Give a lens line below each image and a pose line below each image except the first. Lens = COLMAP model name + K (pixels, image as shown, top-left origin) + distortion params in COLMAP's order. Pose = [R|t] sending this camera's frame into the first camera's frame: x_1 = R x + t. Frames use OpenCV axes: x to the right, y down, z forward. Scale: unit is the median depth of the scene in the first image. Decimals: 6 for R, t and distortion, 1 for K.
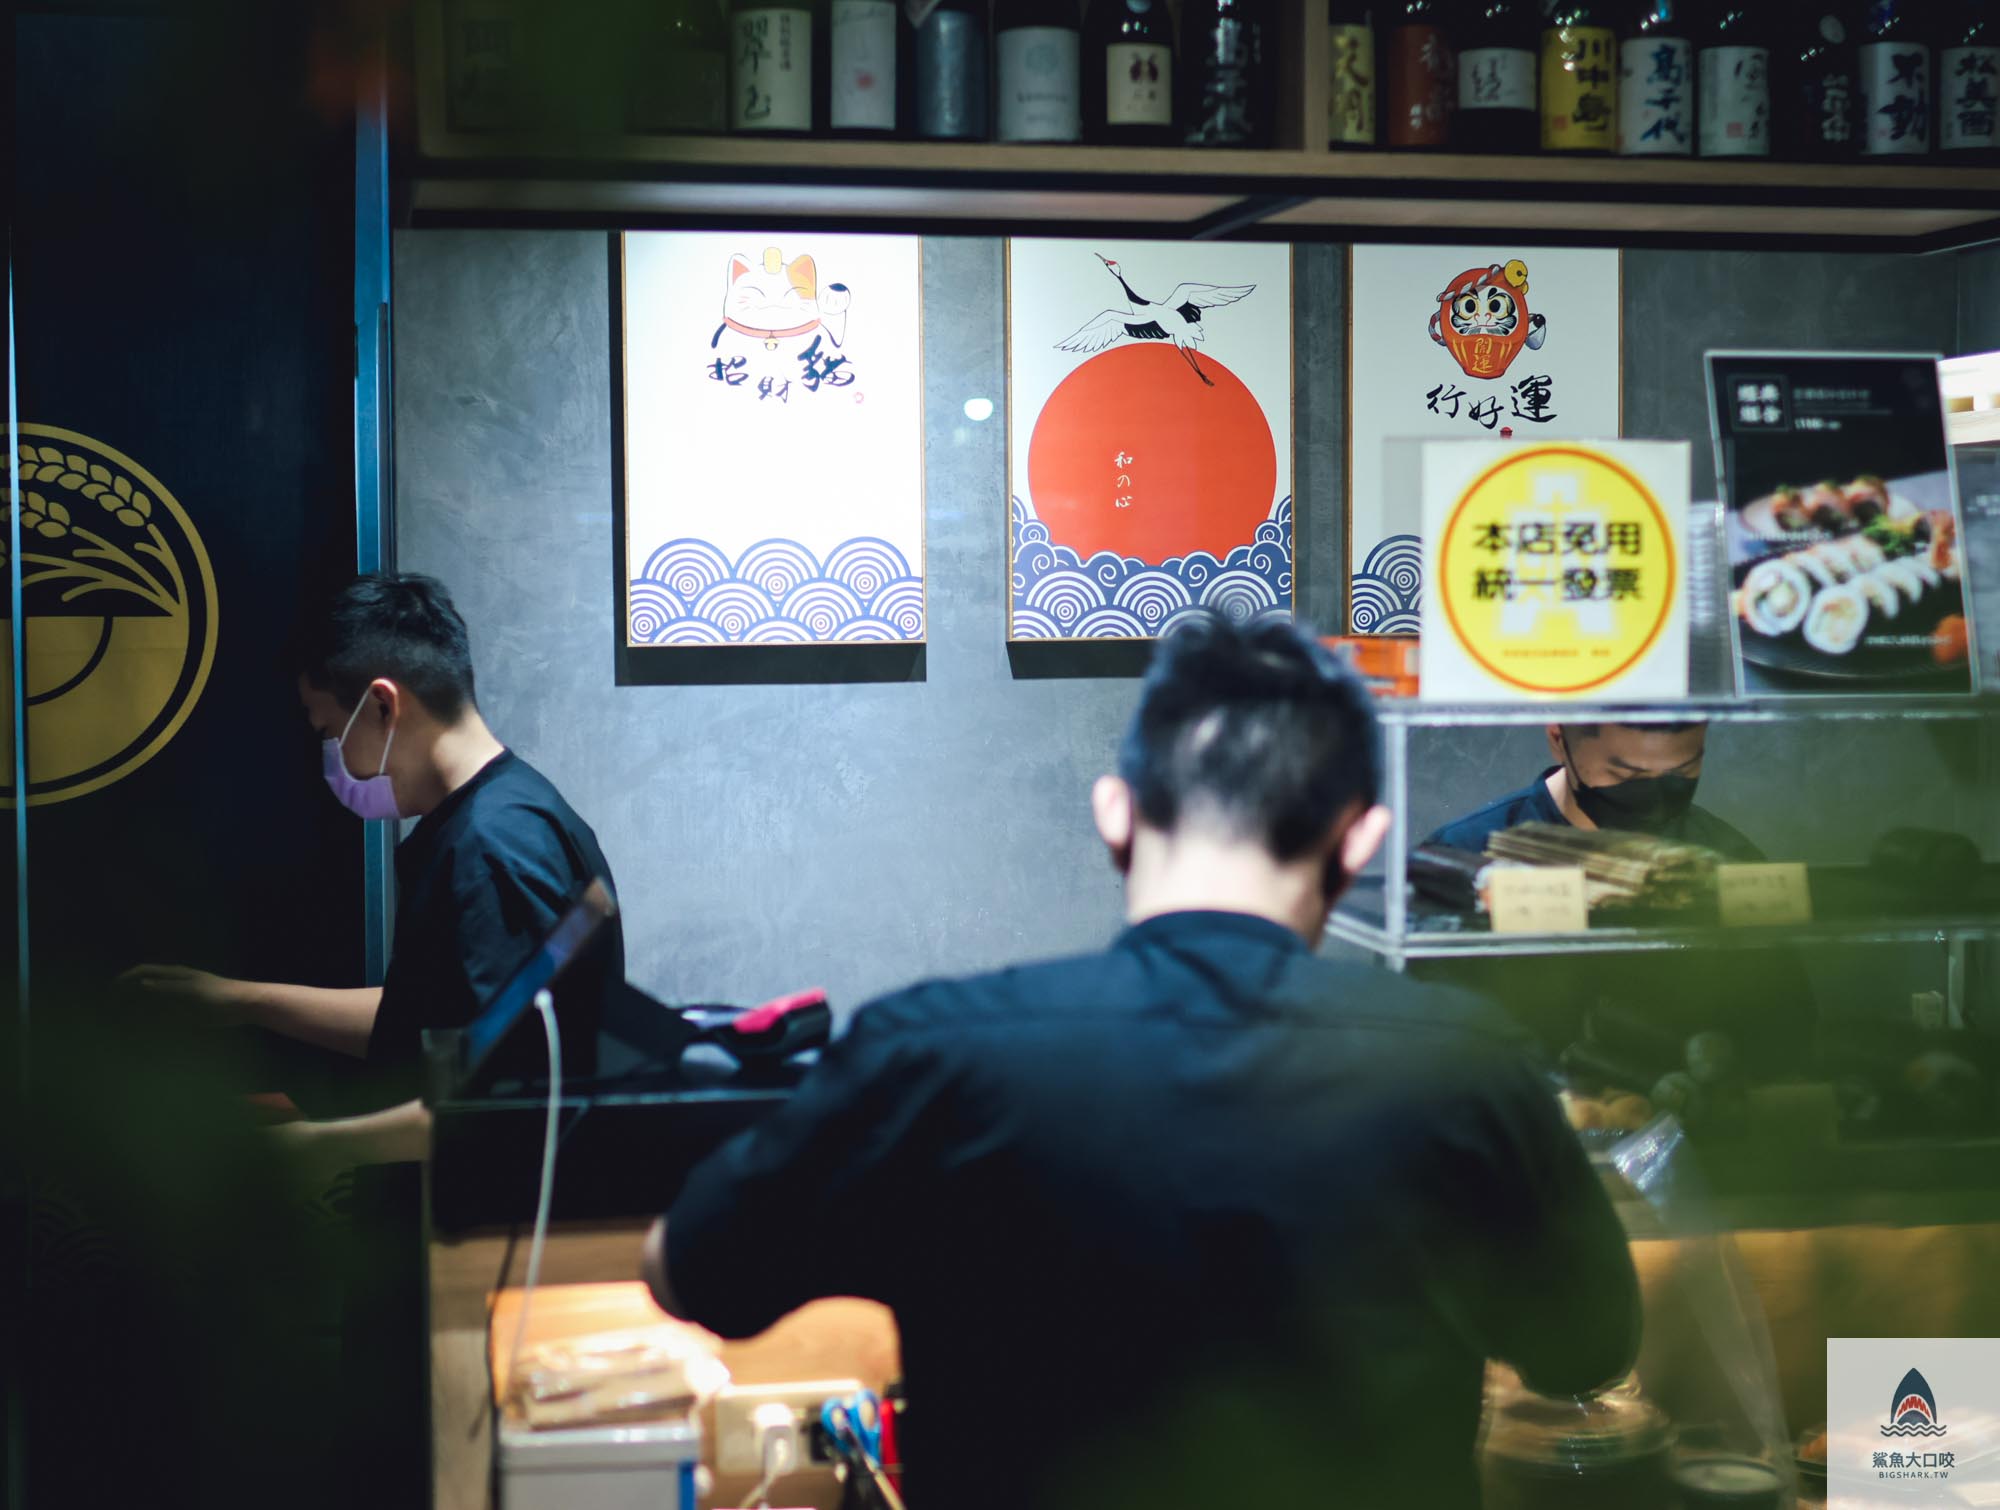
lens RADIAL K [[3168.6, 0, 993.5], [0, 3168.6, 752.6], [0, 0, 1]] dist [-0.038329, 0.000000]
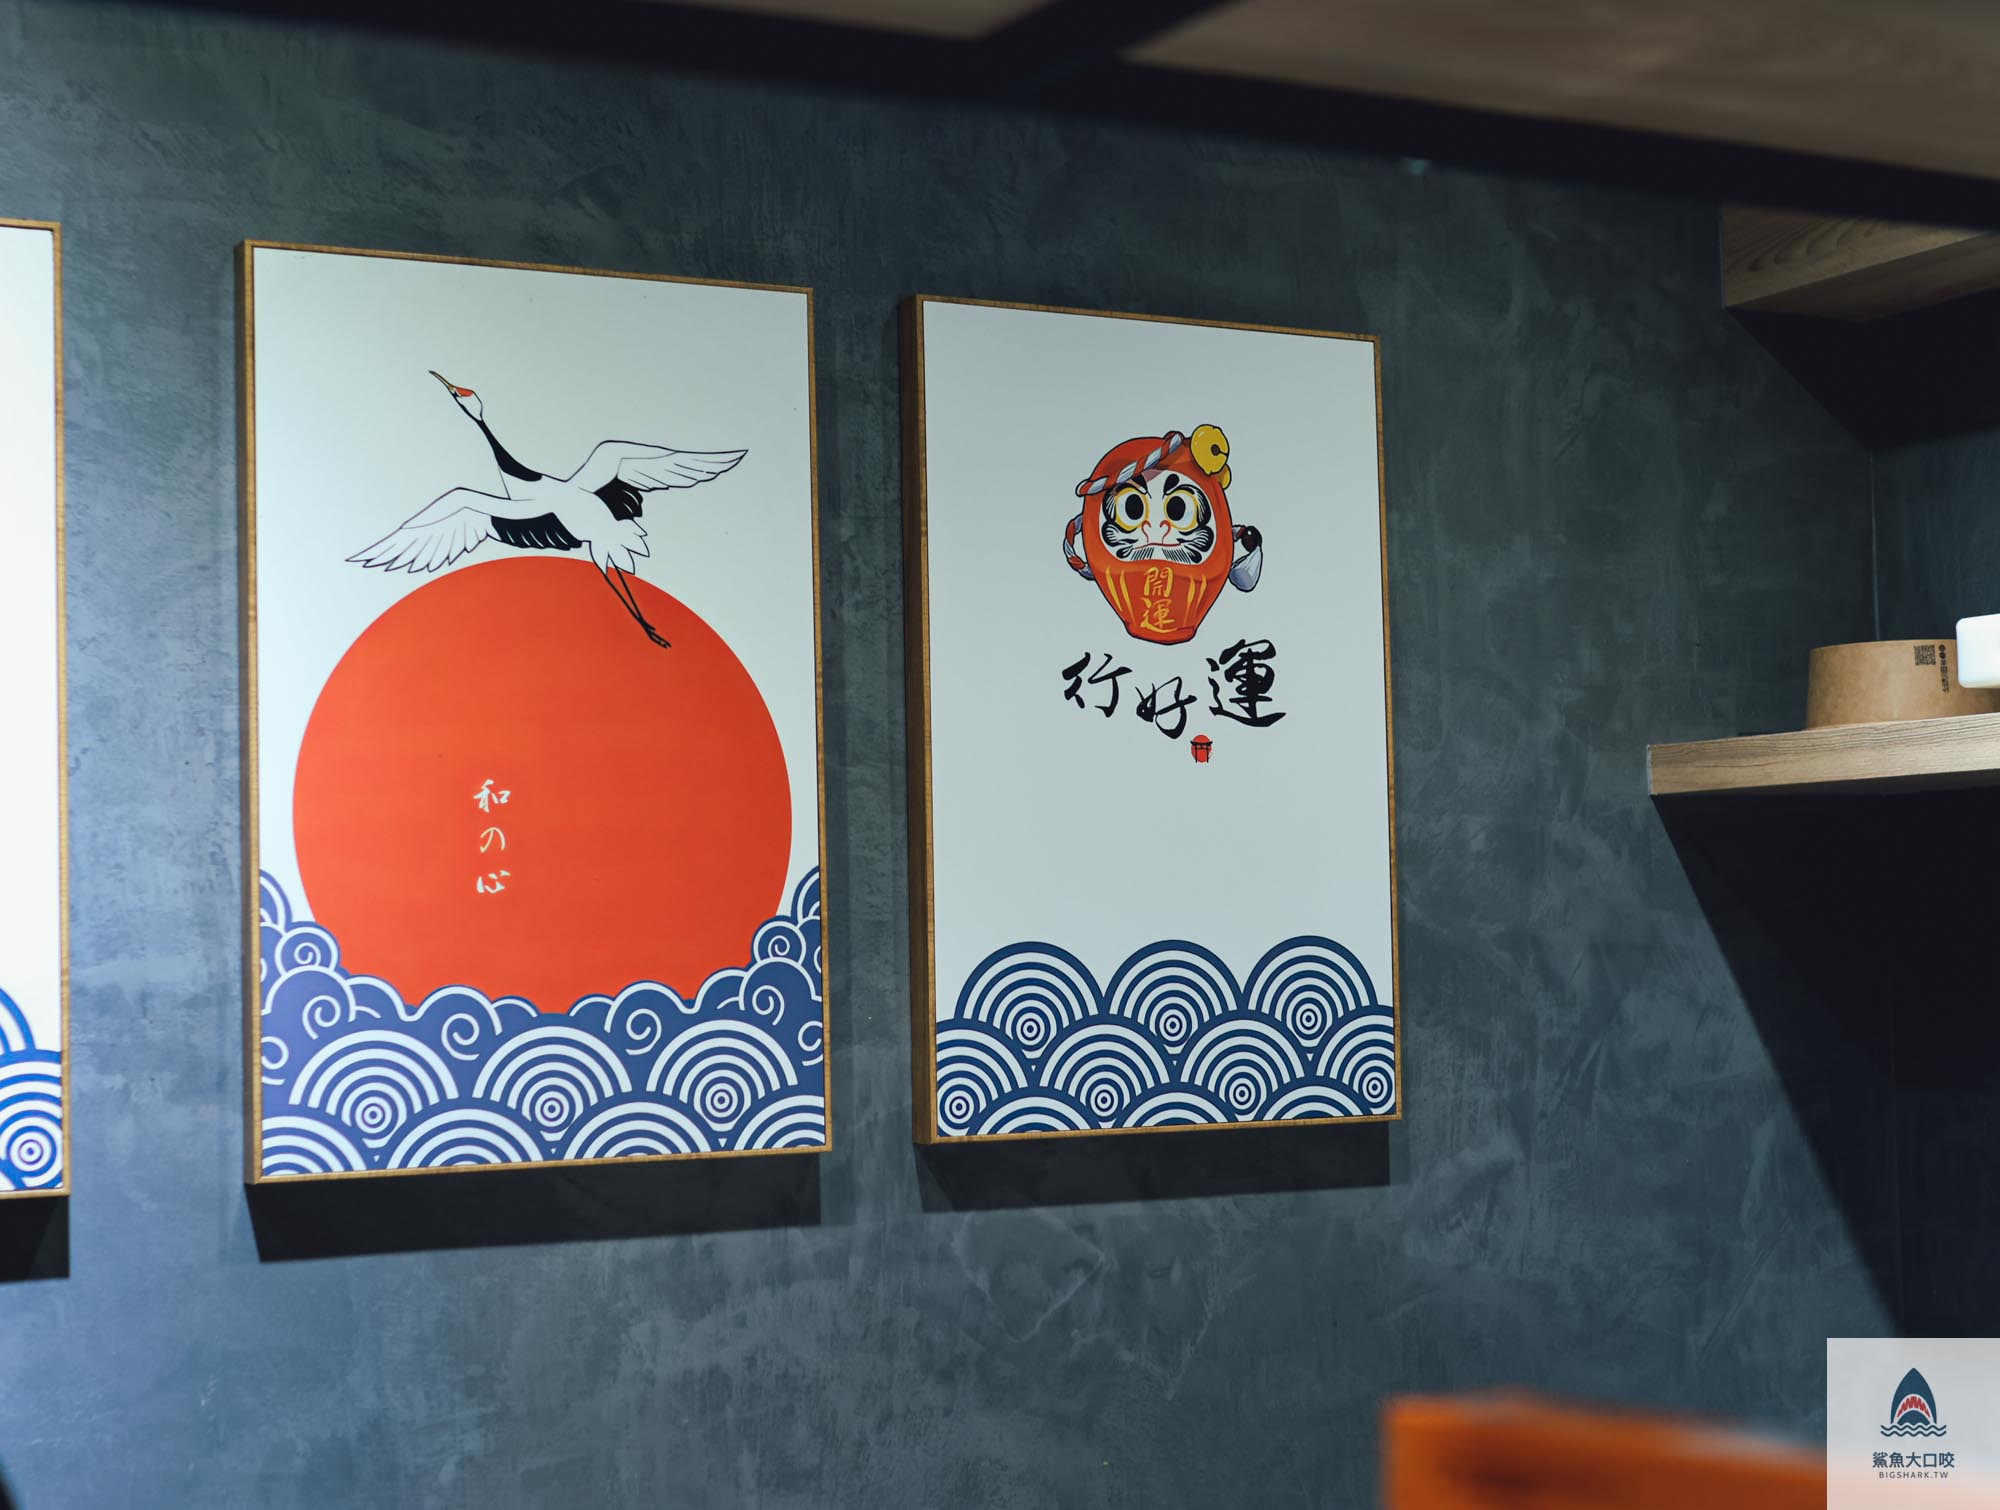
lens RADIAL K [[3168.6, 0, 987.5], [0, 3168.6, 789.2], [0, 0, 1]] dist [-0.038329, 0.000000]
pose [[0.960170, 0.001575, 0.279411, -0.021130], [0.025814, 0.995208, -0.094316, -0.045827], [-0.278220, 0.097772, 0.955528, 0.516237]]
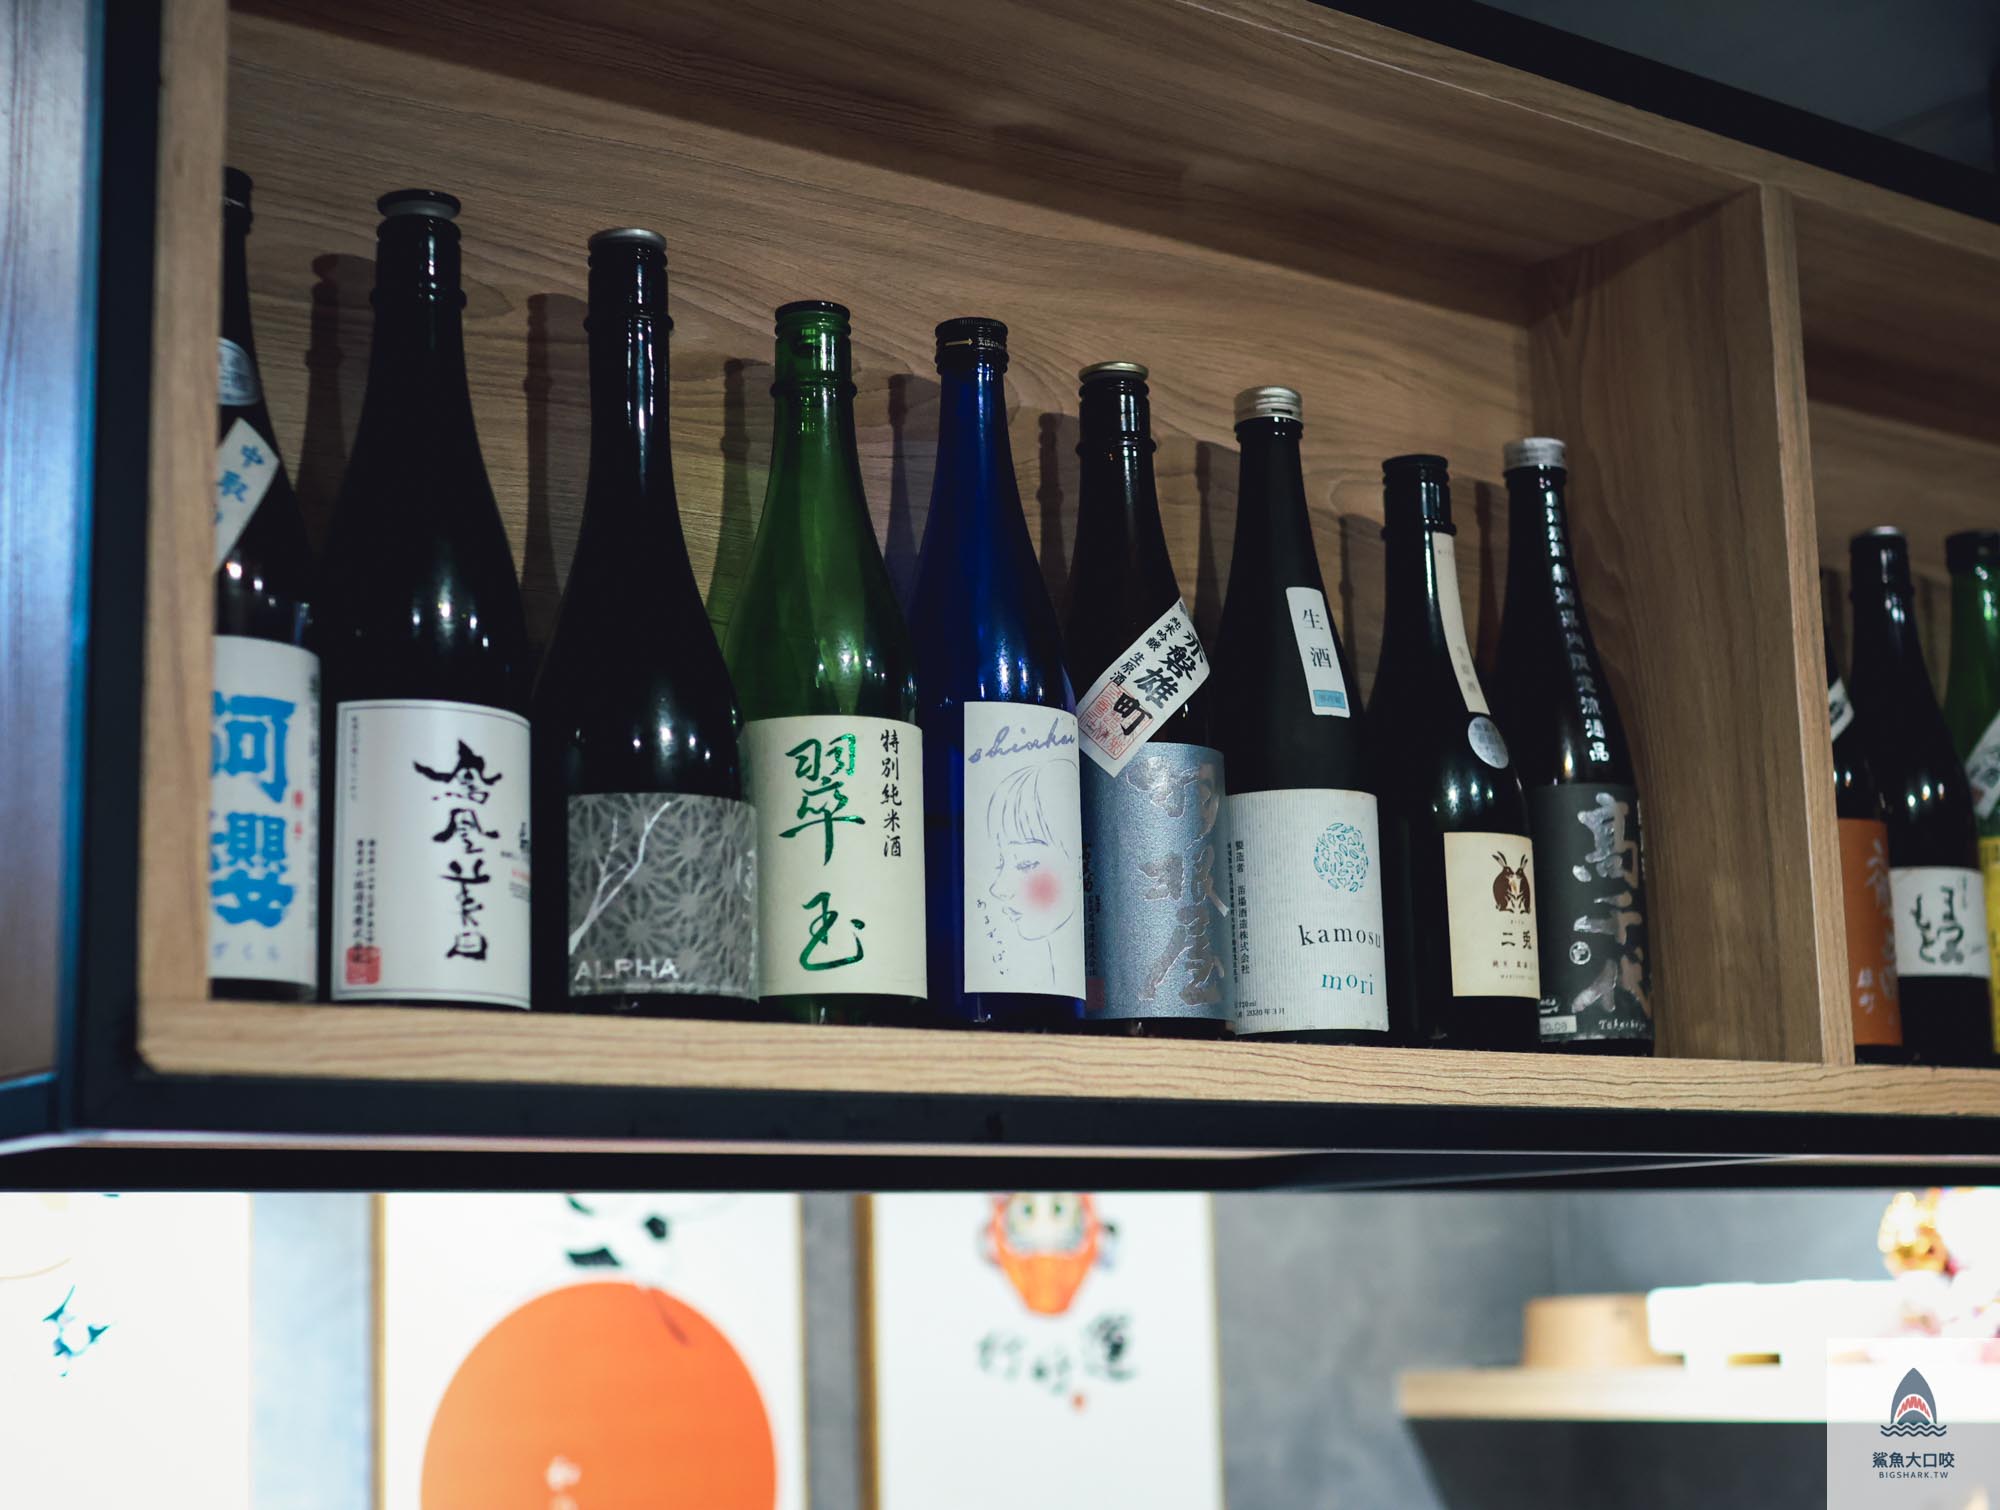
lens RADIAL K [[3168.6, 0, 1003.8], [0, 3168.6, 757.6], [0, 0, 1]] dist [-0.038329, 0.000000]
pose [[0.896183, 0.057016, 0.440005, -0.155596], [0.046287, 0.974283, -0.220523, -0.088911], [-0.441263, 0.217995, 0.870497, 0.409810]]
